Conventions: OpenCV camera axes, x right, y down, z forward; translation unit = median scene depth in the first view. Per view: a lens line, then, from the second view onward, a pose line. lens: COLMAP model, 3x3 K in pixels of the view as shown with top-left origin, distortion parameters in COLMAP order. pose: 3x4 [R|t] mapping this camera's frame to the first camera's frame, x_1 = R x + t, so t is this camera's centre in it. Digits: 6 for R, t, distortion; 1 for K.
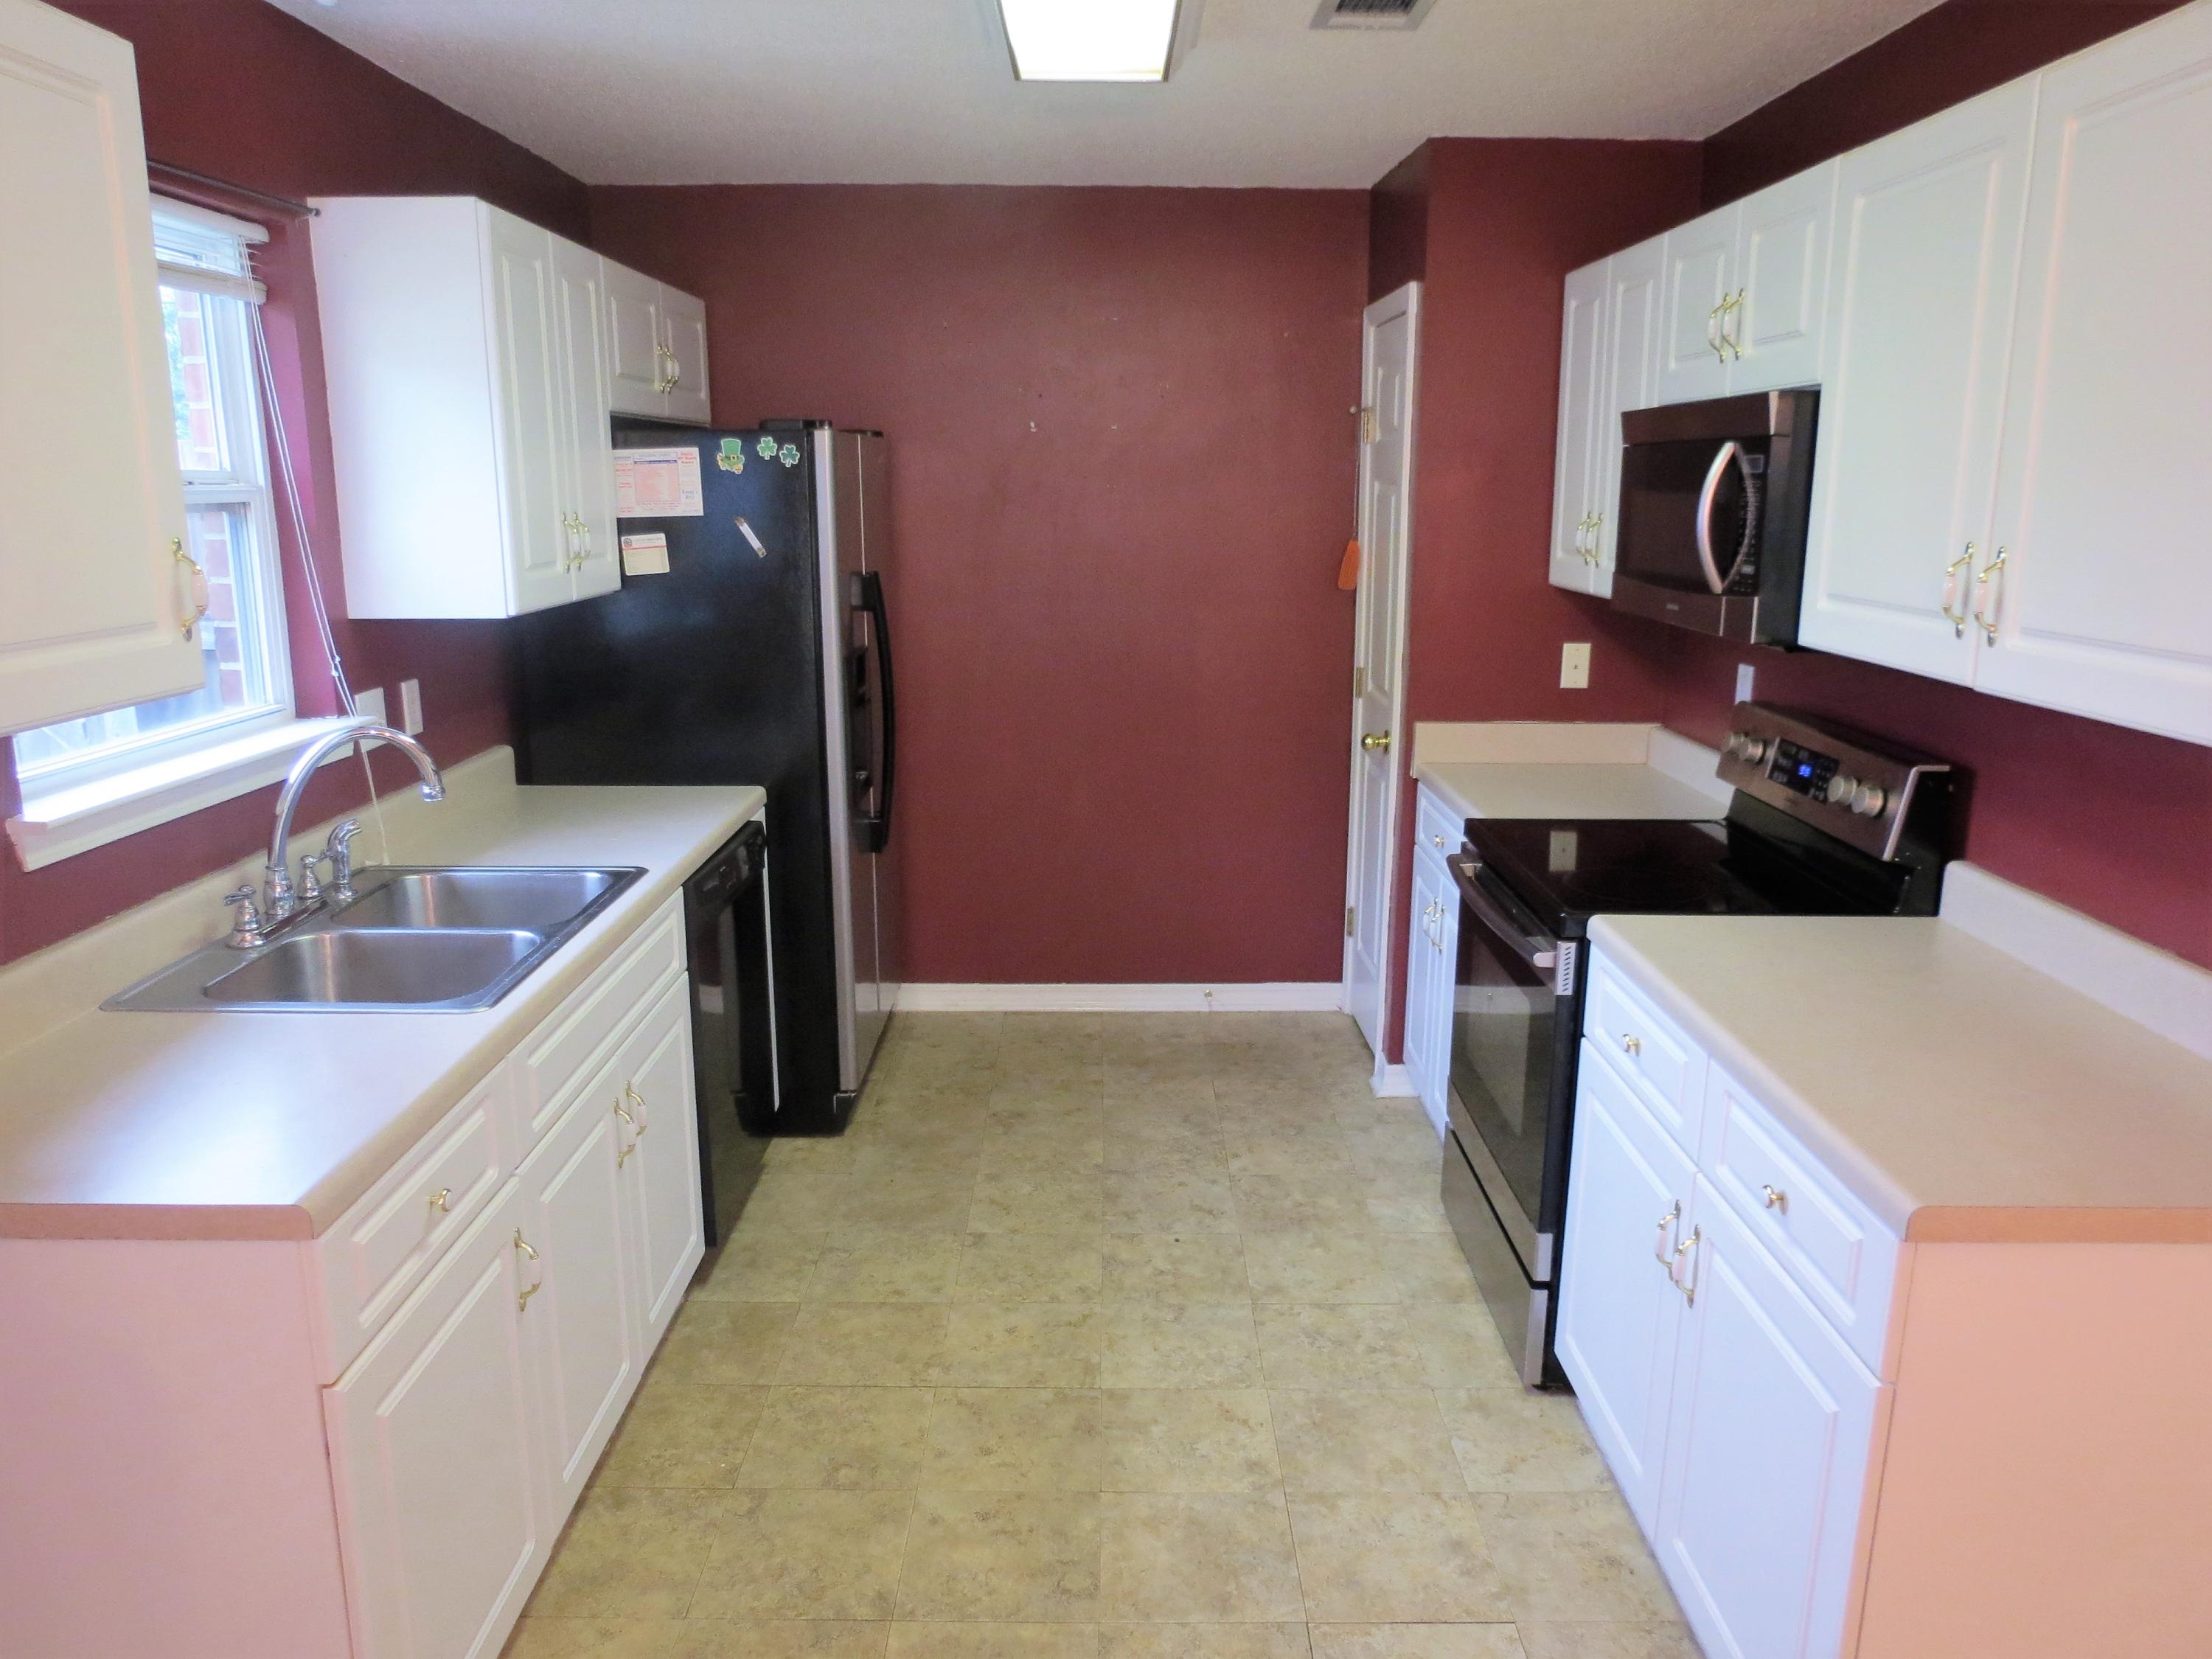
lens RADIAL K [[1575.3, 0, 1099.0], [0, 1575.3, 836.8], [0, 0, 1]] dist [-0.024077, -0.002544]
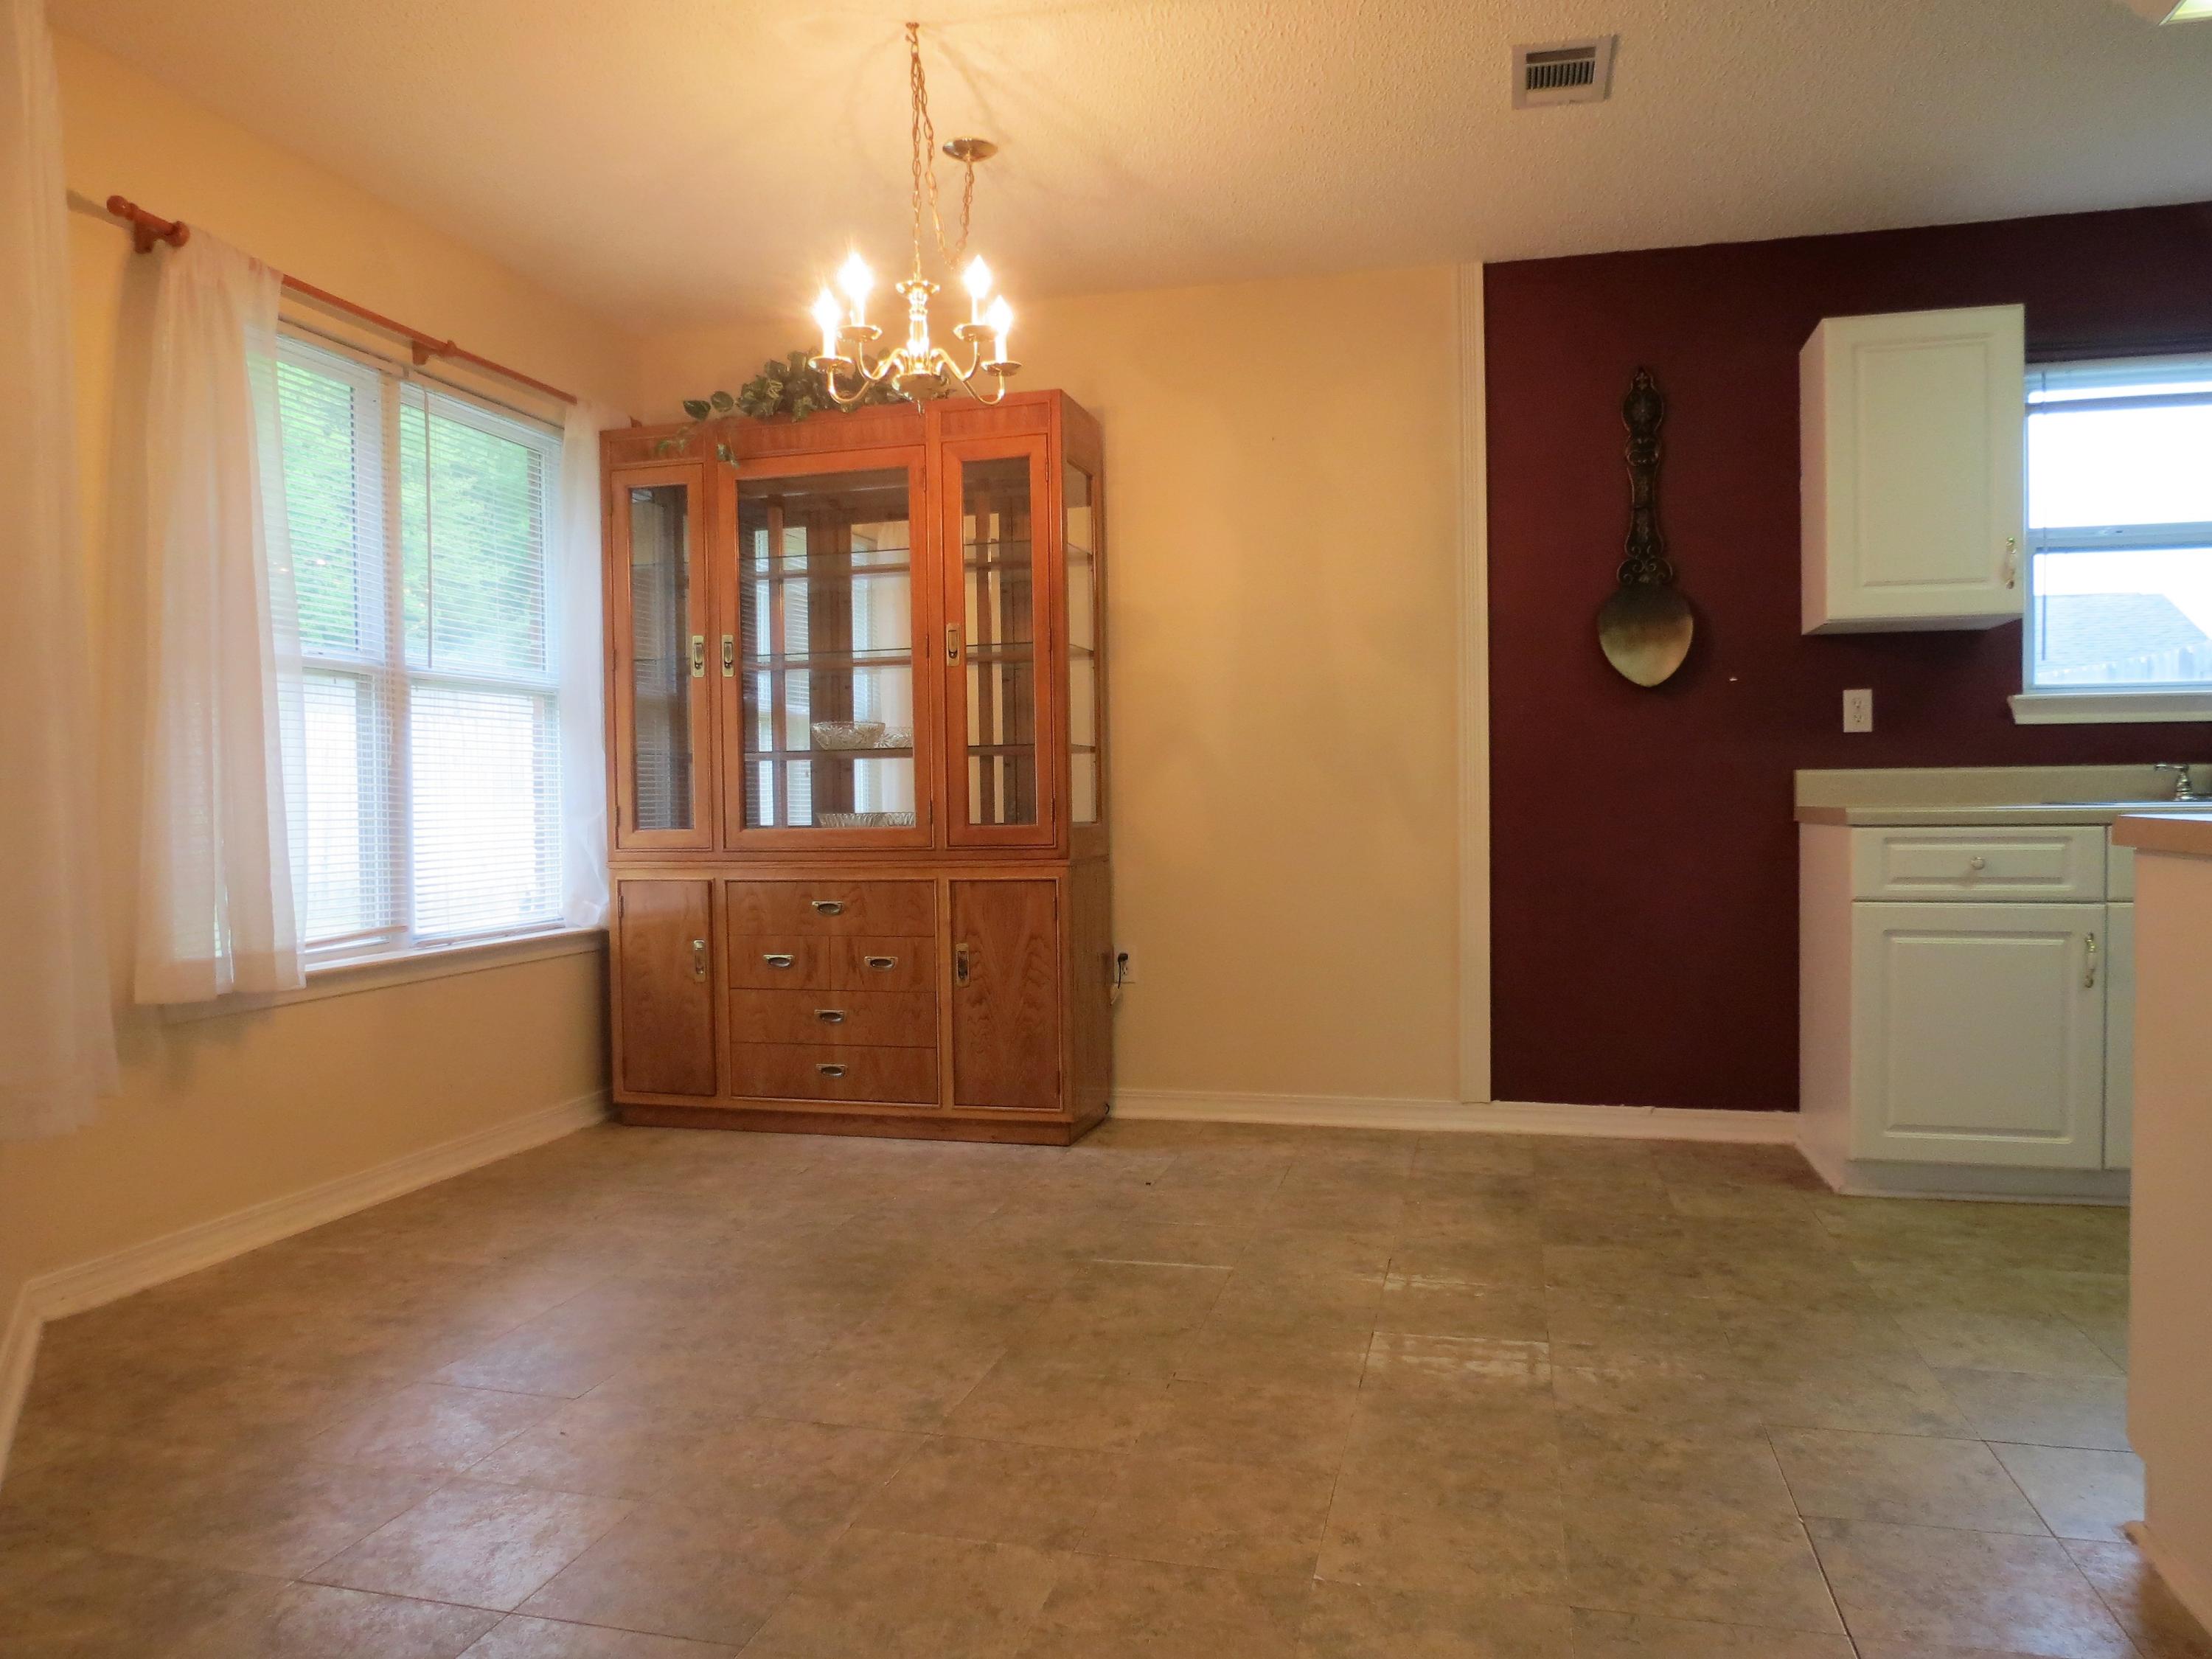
lens RADIAL K [[1575.3, 0, 1099.0], [0, 1575.3, 836.8], [0, 0, 1]] dist [-0.024077, -0.002544]
pose [[-0.245162, 0.020387, -0.969268, 0.943787], [-0.206192, 0.975809, 0.072677, 0.160150], [0.947302, 0.217673, -0.235027, 0.243656]]
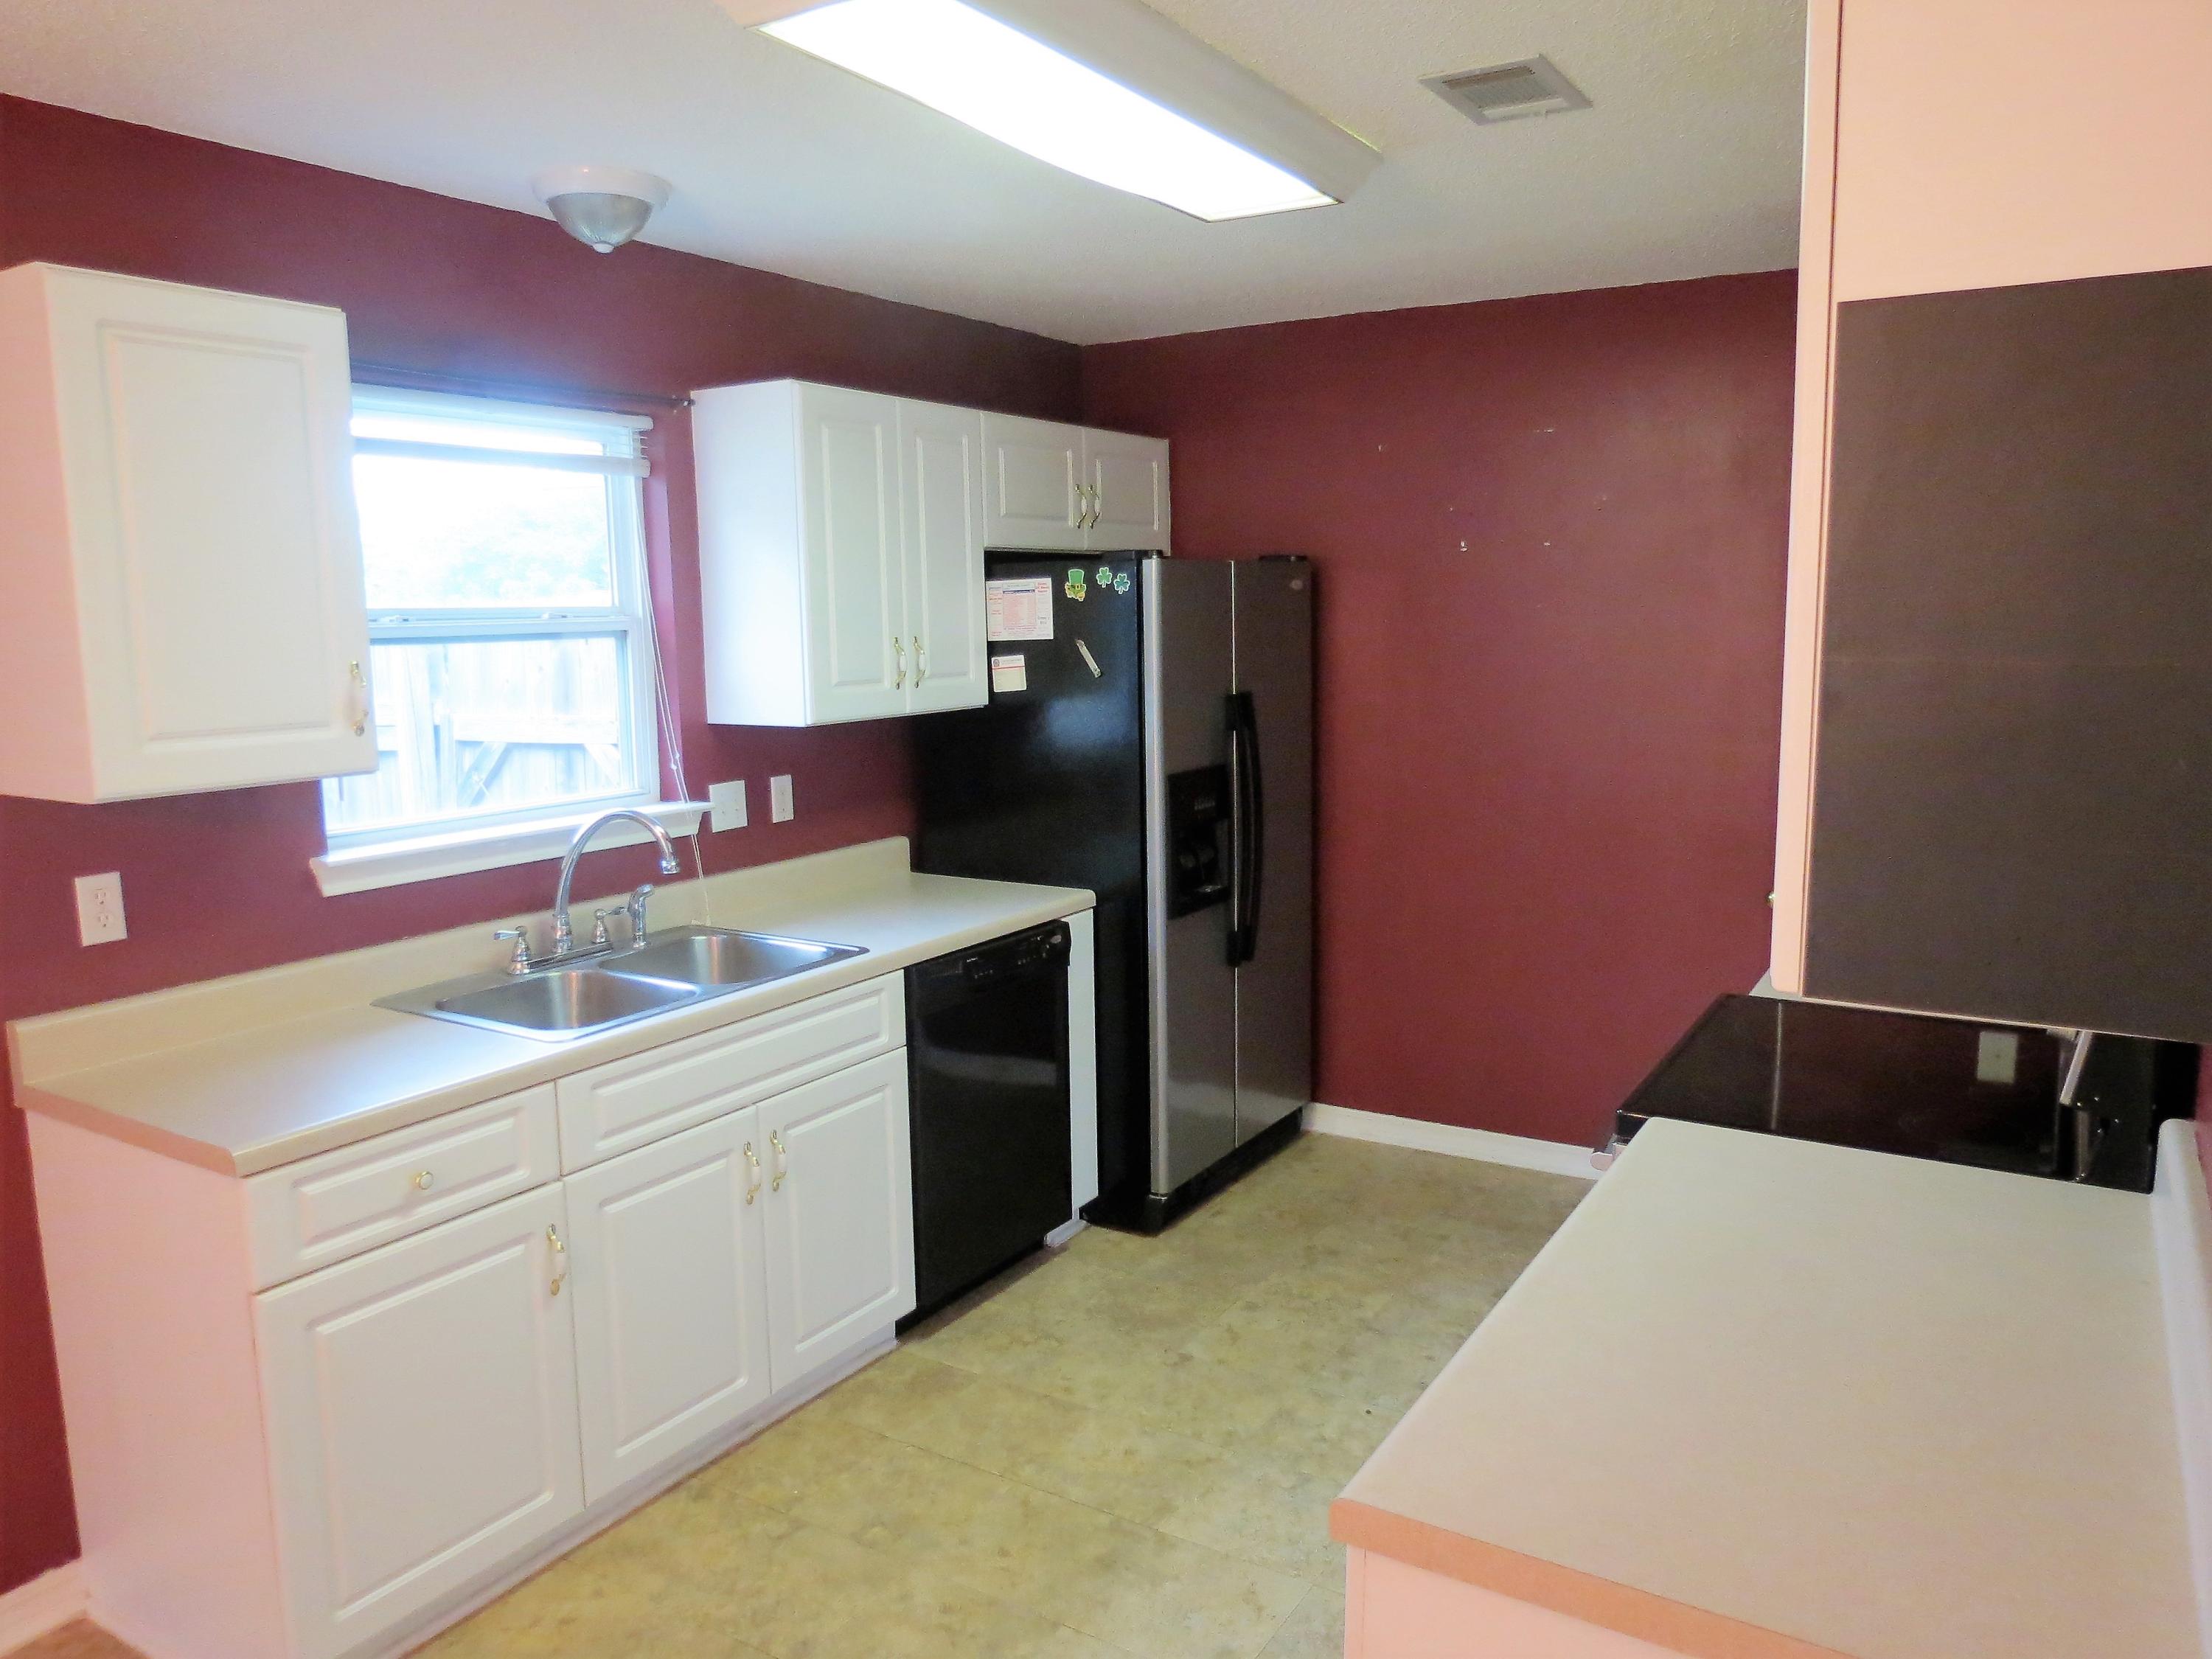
lens RADIAL K [[1575.3, 0, 1099.0], [0, 1575.3, 836.8], [0, 0, 1]] dist [-0.024077, -0.002544]
pose [[0.848132, 0.062800, -0.526049, 0.389468], [-0.100719, 0.993953, -0.043727, -0.024471], [0.520122, 0.090070, 0.849329, 0.104517]]
